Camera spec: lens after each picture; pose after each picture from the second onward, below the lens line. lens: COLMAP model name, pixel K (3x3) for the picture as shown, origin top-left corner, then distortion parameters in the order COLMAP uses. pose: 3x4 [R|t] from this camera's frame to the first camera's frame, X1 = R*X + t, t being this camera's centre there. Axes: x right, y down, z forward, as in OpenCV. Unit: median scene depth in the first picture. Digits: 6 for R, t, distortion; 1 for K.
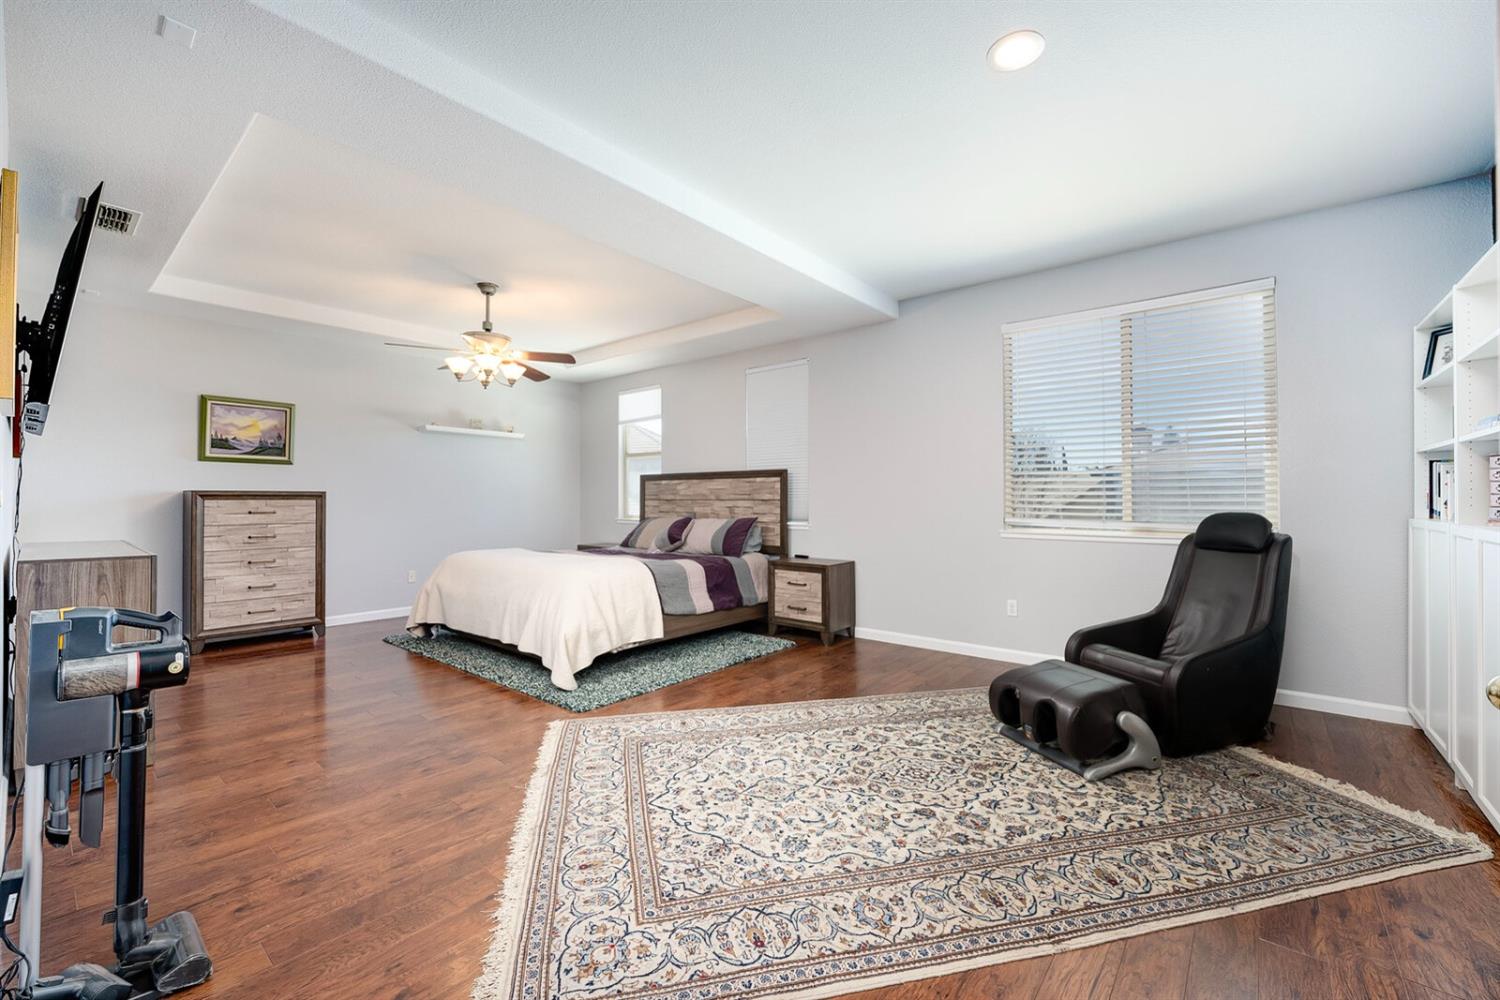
lens RADIAL K [[607.0, 0, 746.0], [0, 607.0, 494.9], [0, 0, 1]] dist [-0.010836, -0.000490]
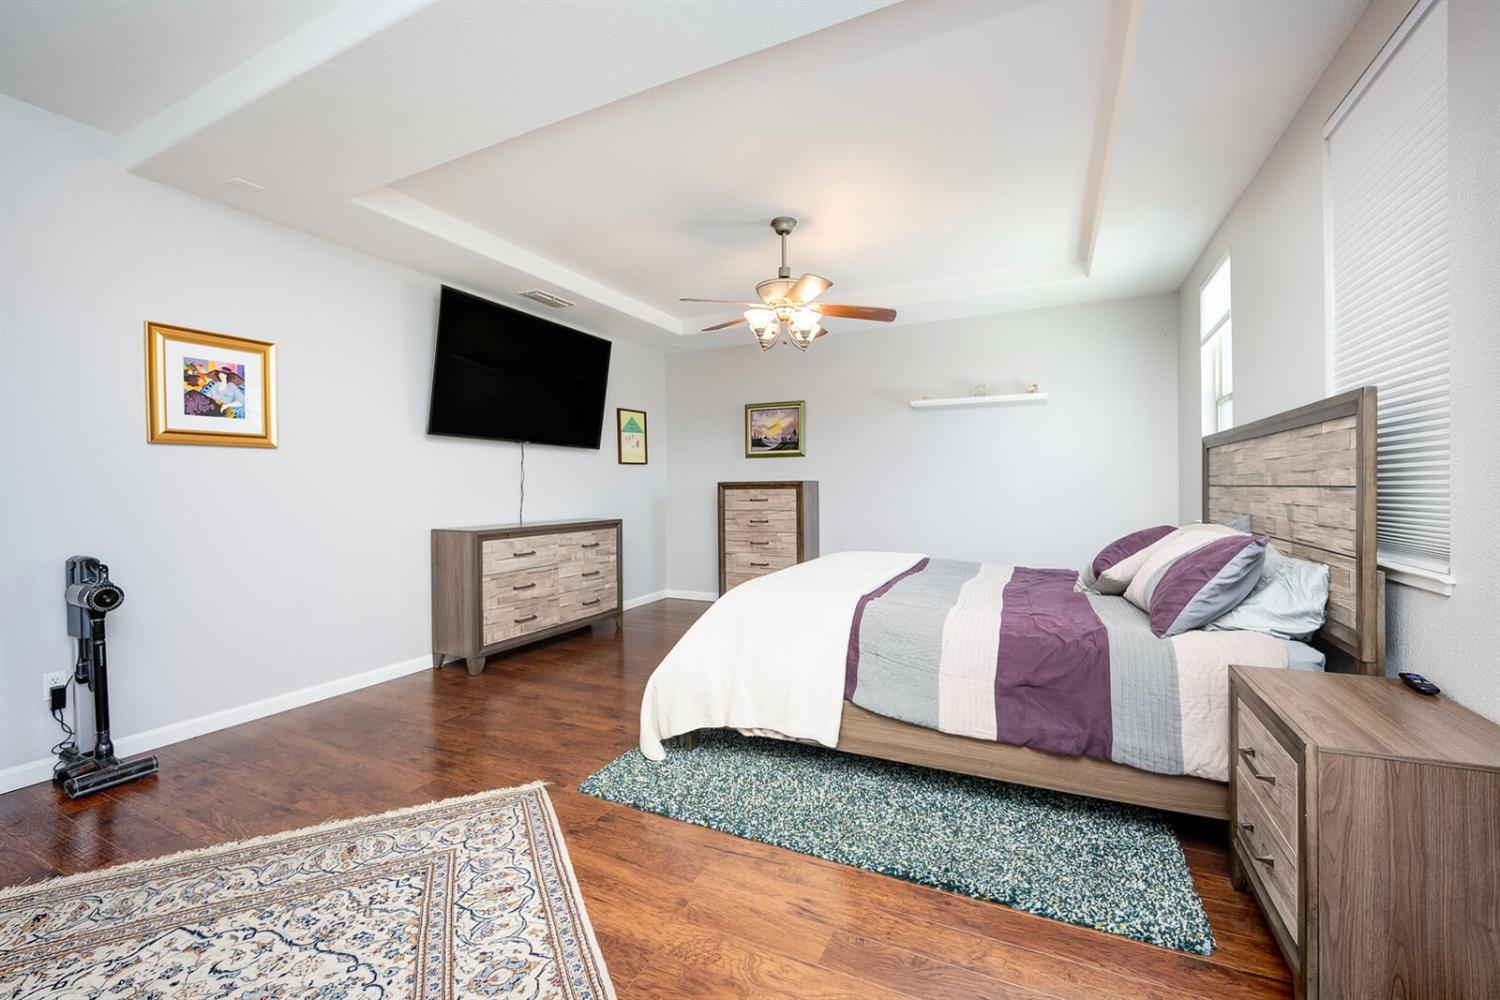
lens RADIAL K [[607.0, 0, 746.8], [0, 607.0, 490.5], [0, 0, 1]] dist [-0.010836, -0.000490]
pose [[0.240732, -0.000467, -0.970592, 0.333538], [0.020799, 0.999773, 0.004678, 0.005183], [0.970369, -0.021314, 0.240687, 0.734335]]
